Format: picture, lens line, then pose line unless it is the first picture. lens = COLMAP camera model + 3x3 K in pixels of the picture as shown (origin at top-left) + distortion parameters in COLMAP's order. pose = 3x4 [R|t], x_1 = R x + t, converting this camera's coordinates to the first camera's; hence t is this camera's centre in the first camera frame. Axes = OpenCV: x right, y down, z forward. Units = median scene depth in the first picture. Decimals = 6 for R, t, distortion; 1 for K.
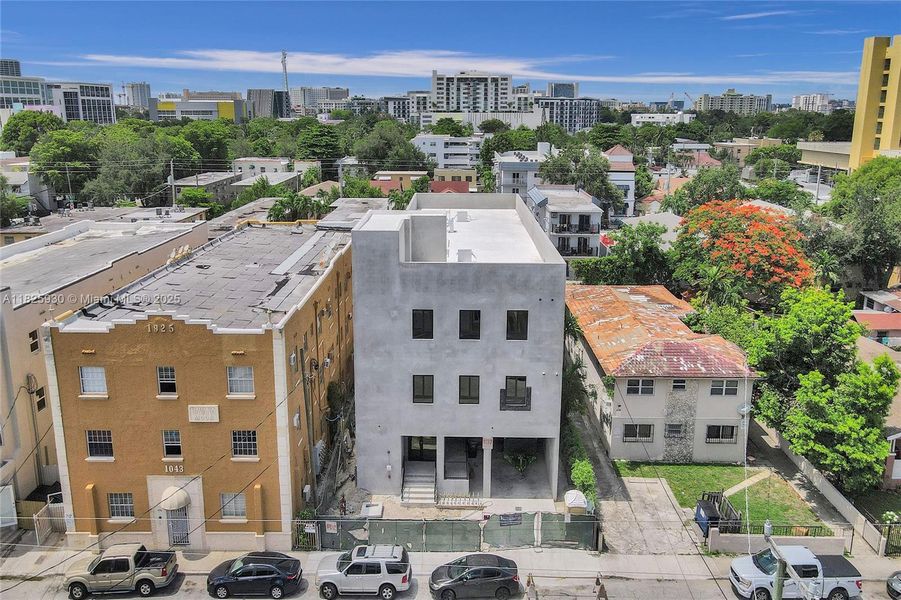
lens RADIAL K [[664.1, 0, 450.5], [0, 664.1, 300.0], [0, 0, 1]] dist [0.008698, 0.008530]
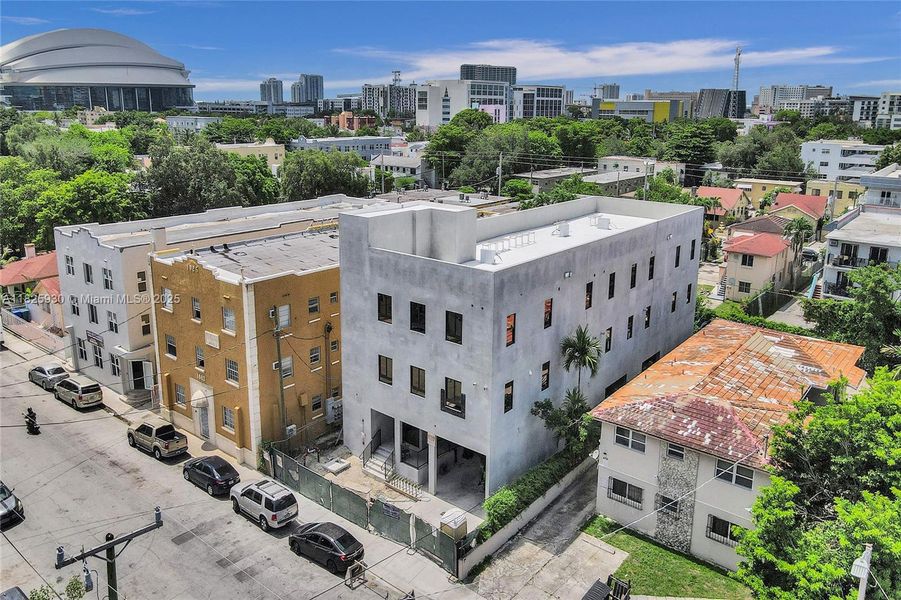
lens RADIAL K [[664.1, 0, 450.5], [0, 664.1, 300.0], [0, 0, 1]] dist [0.008698, 0.008530]
pose [[0.784829, 0.180919, -0.592716, 0.621653], [-0.181249, 0.981628, 0.059632, -0.054868], [0.592615, 0.060628, 0.803201, 0.196781]]
